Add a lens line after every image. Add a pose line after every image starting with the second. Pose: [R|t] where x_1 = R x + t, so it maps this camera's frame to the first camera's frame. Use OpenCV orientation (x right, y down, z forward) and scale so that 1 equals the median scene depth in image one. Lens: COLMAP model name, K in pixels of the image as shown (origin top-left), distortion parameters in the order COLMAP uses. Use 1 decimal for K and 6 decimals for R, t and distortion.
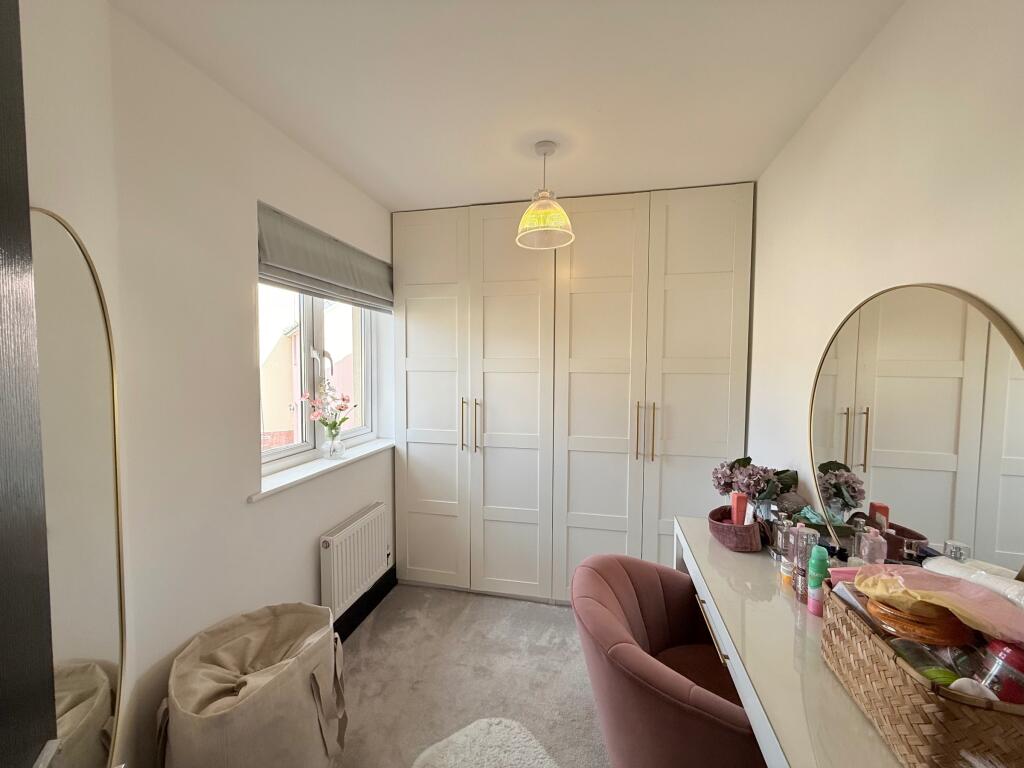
lens RADIAL K [[407.5, 0, 510.9], [0, 407.5, 383.5], [0, 0, 1]] dist [-0.000037, 0.000604]
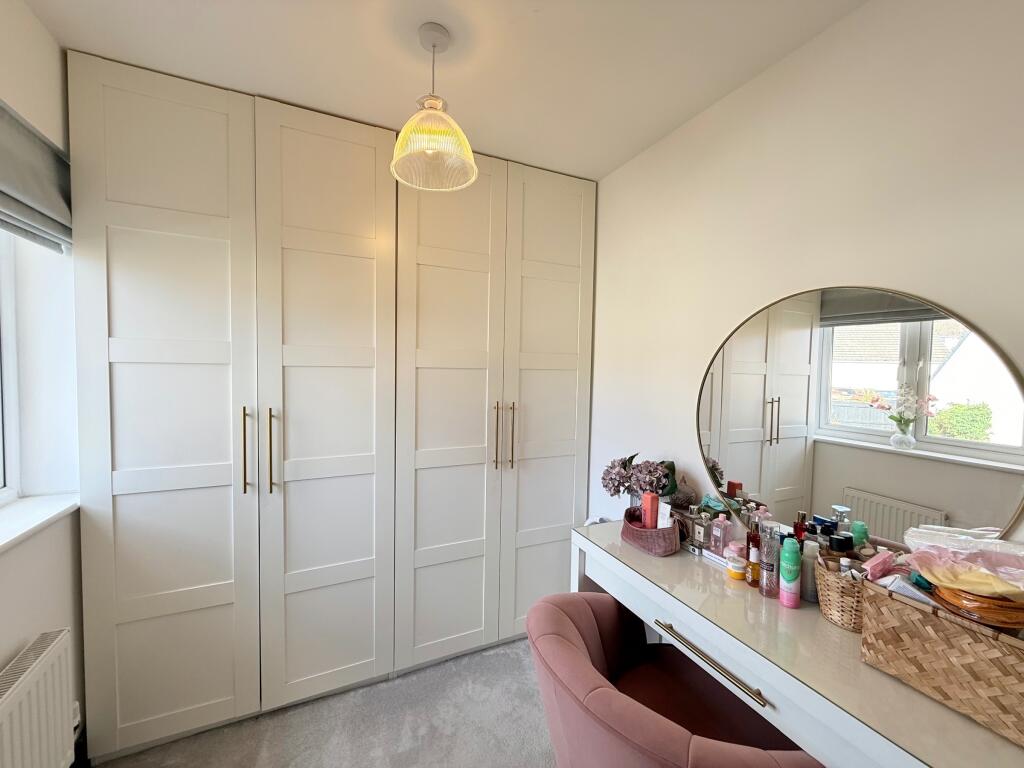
lens RADIAL K [[407.5, 0, 512.0], [0, 407.5, 385.4], [0, 0, 1]] dist [-0.000037, 0.000604]
pose [[0.796217, -0.016142, 0.604796, -0.180343], [0.015325, 0.999861, 0.006512, 0.004556], [-0.604817, 0.004083, 0.796354, 0.290527]]
